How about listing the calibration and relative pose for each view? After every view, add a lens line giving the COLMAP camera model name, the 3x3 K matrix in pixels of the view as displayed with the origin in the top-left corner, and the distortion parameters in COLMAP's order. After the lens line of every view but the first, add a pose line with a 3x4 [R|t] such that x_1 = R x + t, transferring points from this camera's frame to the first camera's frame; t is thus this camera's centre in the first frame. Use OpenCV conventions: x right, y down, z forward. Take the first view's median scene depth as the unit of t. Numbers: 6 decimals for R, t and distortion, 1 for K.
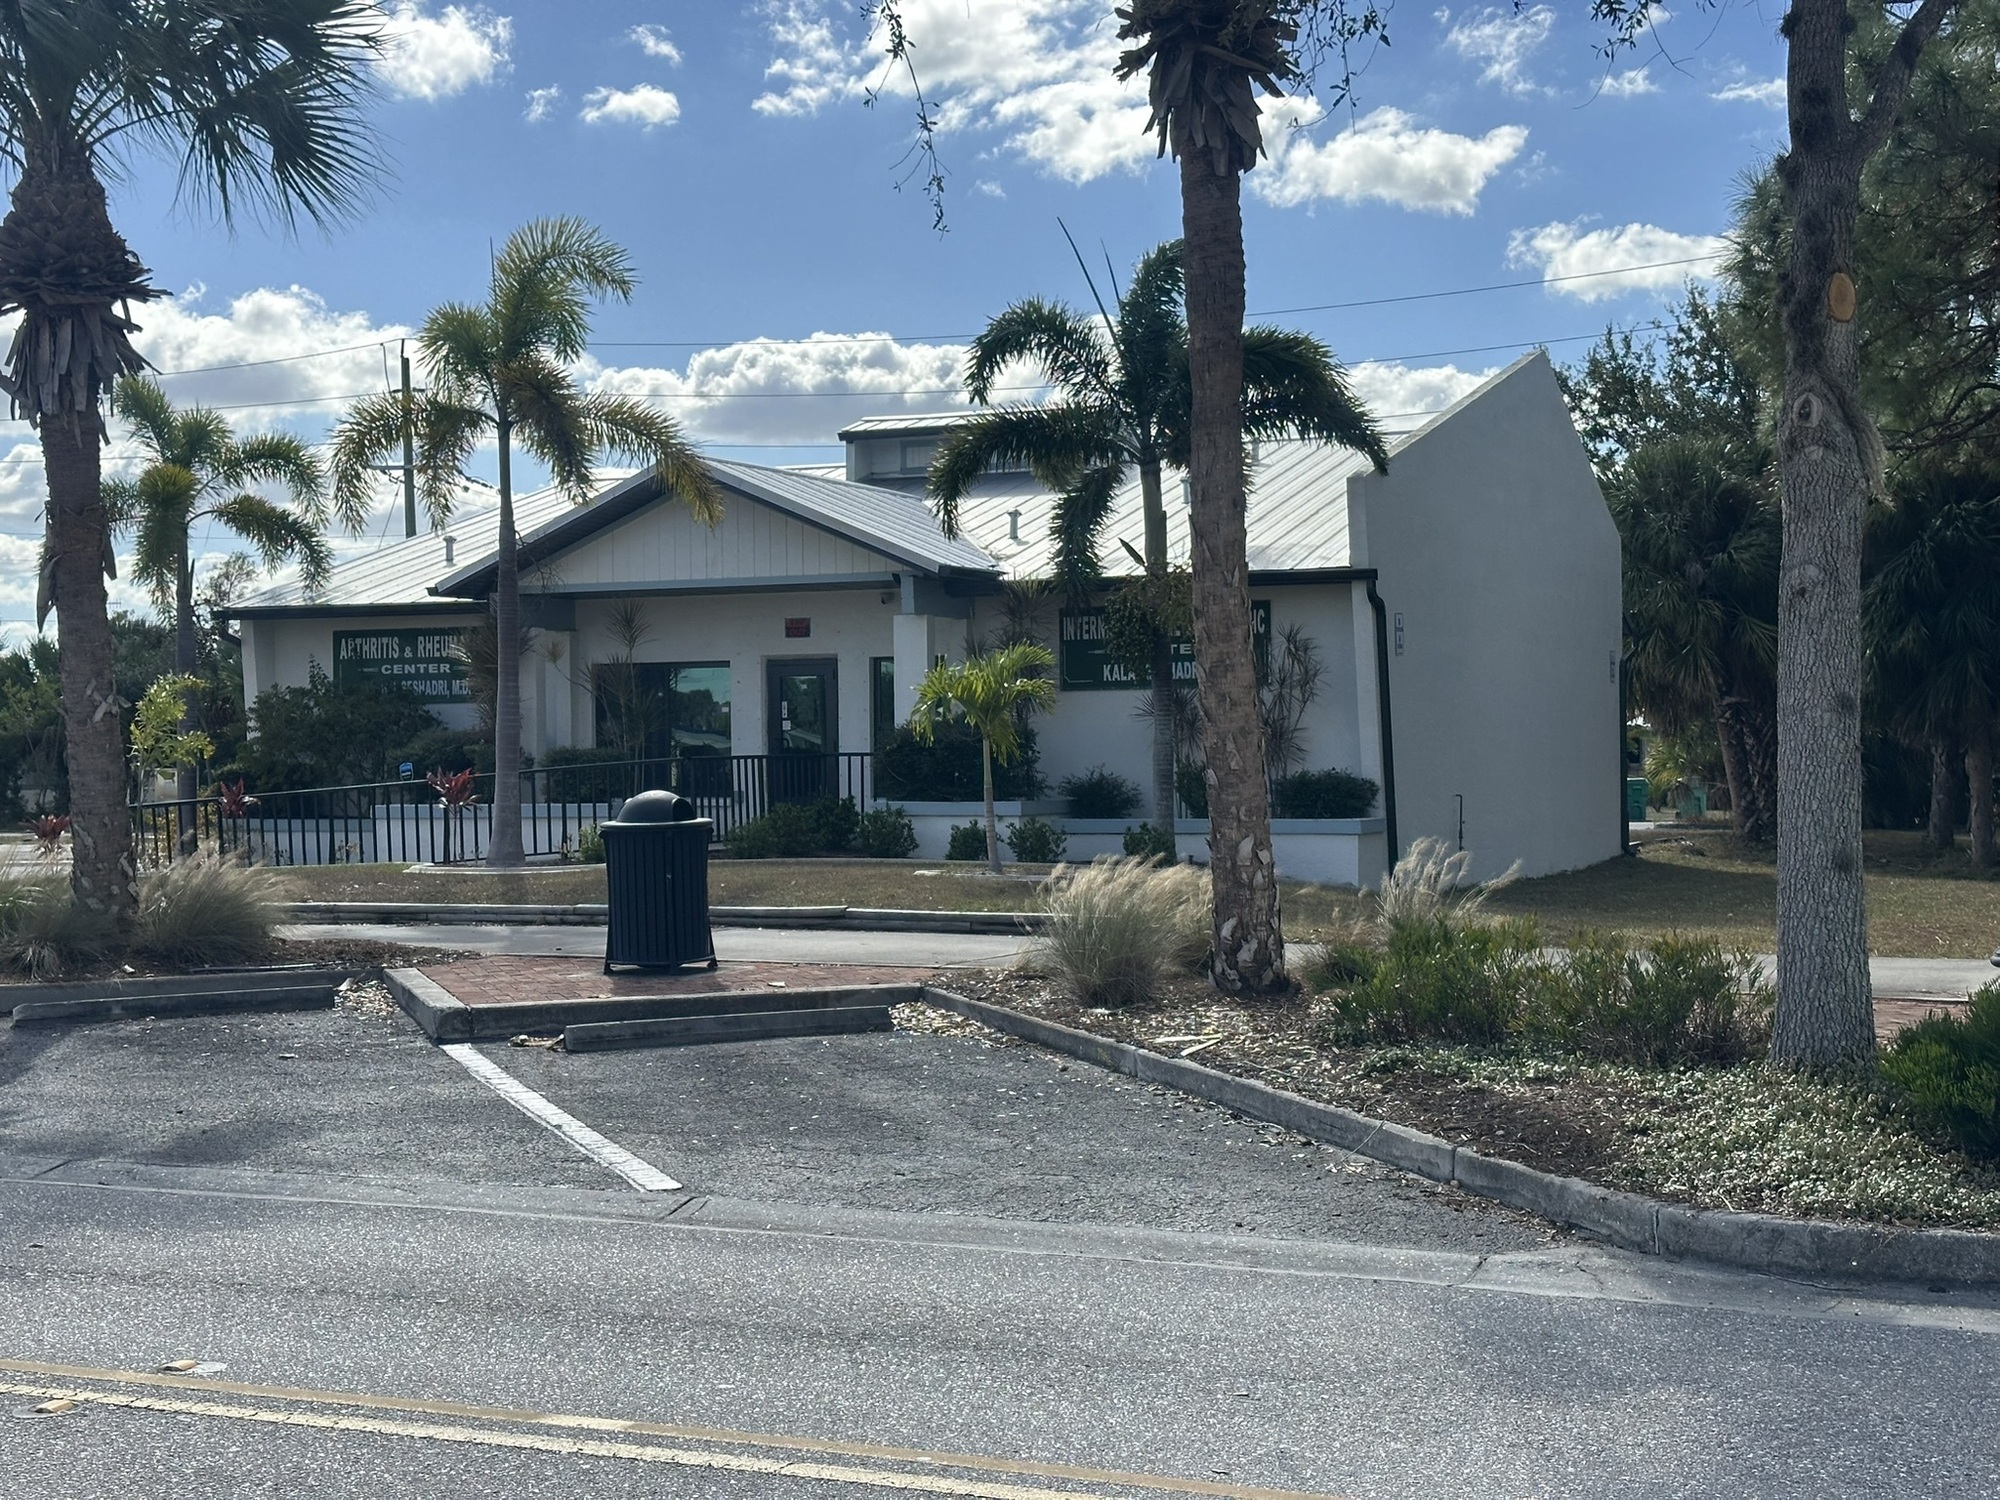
lens RADIAL K [[2773.2, 0, 1000.0], [0, 2773.2, 750.0], [0, 0, 1]] dist [0.084681, 0.955855]
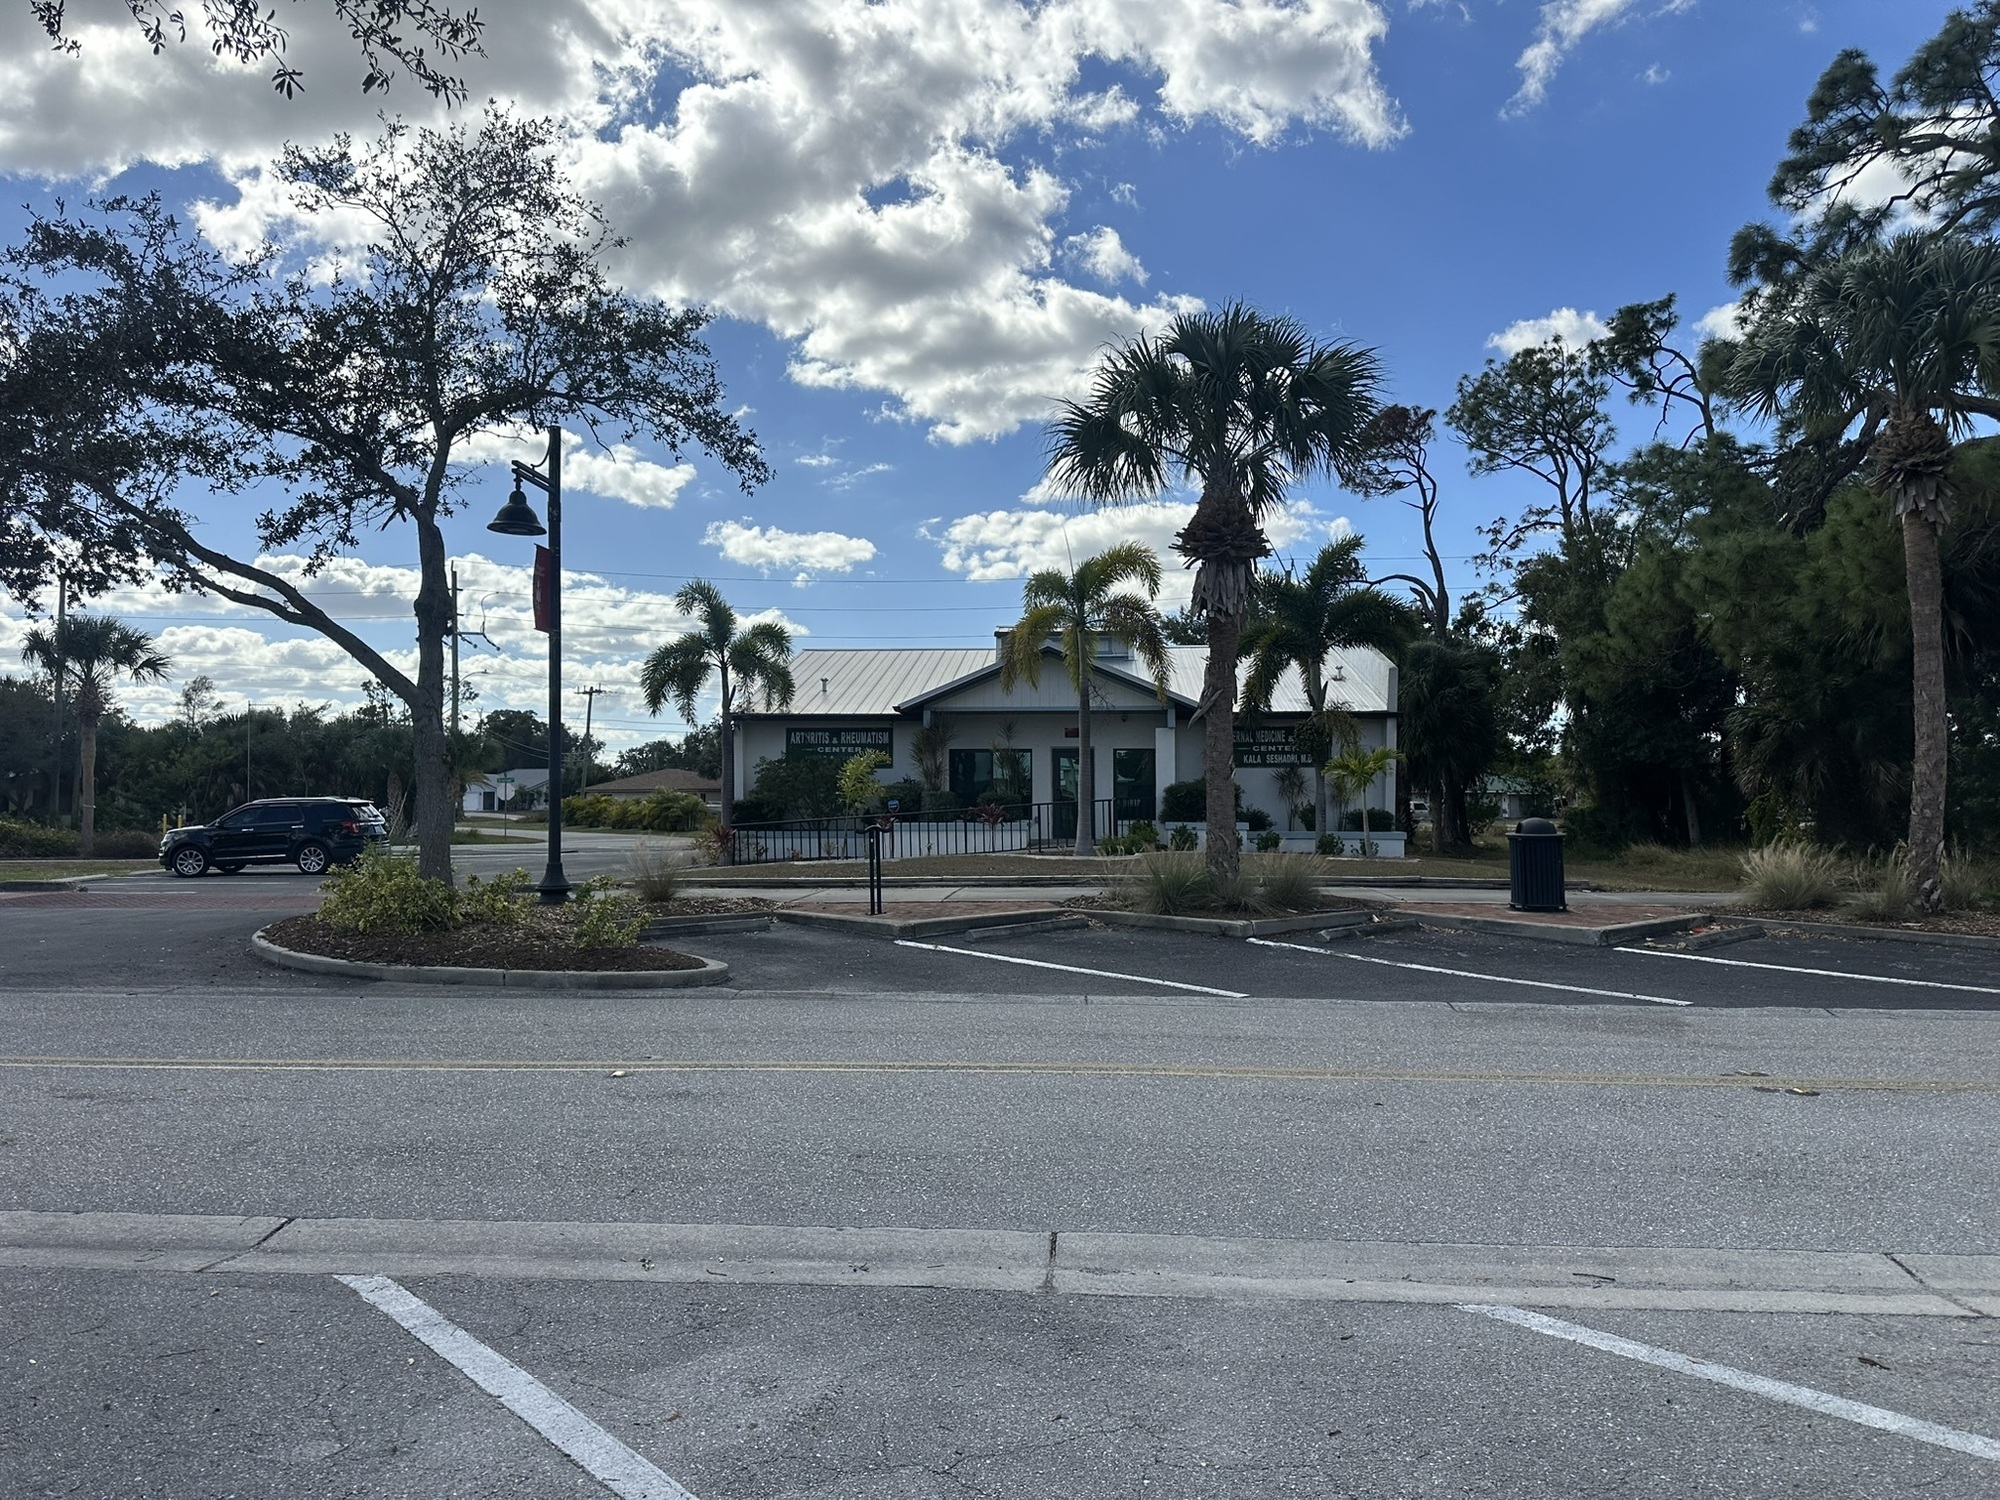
lens RADIAL K [[1386.6, 0, 1014.6], [0, 1386.6, 741.7], [0, 0, 1]] dist [0.152445, -0.001744]
pose [[0.933705, 0.022095, 0.357360, -0.431715], [-0.008808, 0.999210, -0.038766, 0.000573], [-0.357934, 0.033048, 0.933162, 0.093573]]
